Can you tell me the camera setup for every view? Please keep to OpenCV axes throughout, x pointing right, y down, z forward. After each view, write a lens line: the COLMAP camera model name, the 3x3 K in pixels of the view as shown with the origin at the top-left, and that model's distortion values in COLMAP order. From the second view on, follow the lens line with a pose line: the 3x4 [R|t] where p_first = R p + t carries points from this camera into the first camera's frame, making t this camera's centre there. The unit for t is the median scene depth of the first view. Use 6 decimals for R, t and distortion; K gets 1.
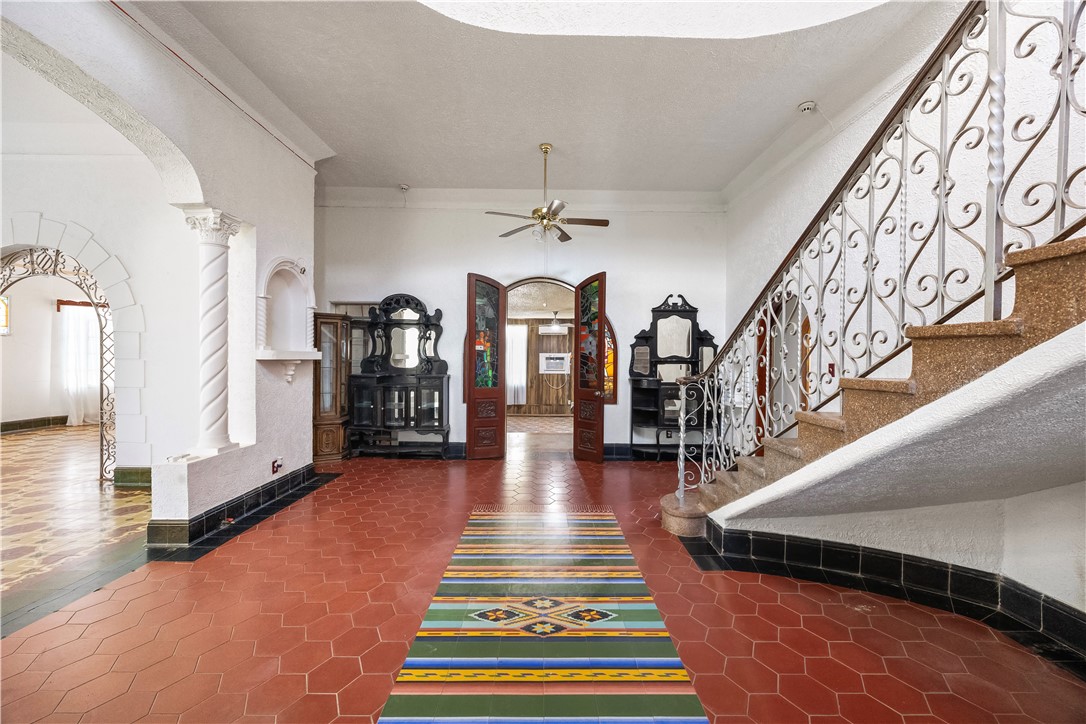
lens RADIAL K [[420.9, 0, 550.9], [0, 420.9, 361.8], [0, 0, 1]] dist [-0.000961, -0.000148]
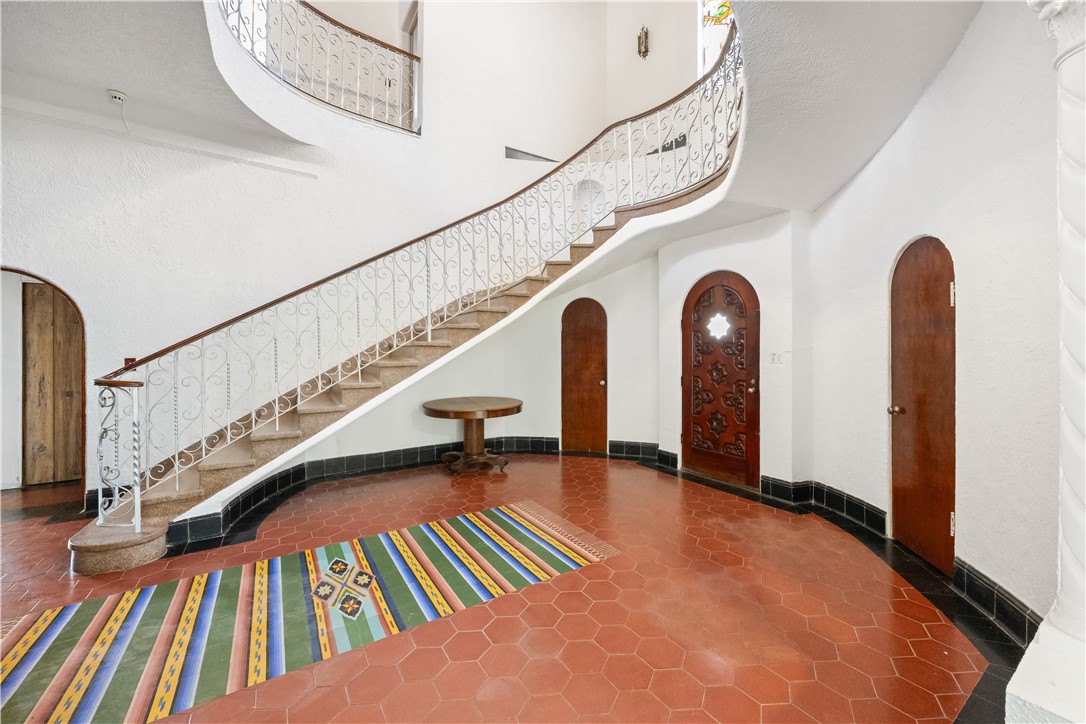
lens RADIAL K [[420.9, 0, 546.2], [0, 420.9, 353.7], [0, 0, 1]] dist [-0.000961, -0.000148]
pose [[-0.532083, -0.016773, 0.846526, -1.257999], [0.007434, 0.999673, 0.024480, -0.042286], [-0.846660, 0.019319, -0.531784, 1.133852]]
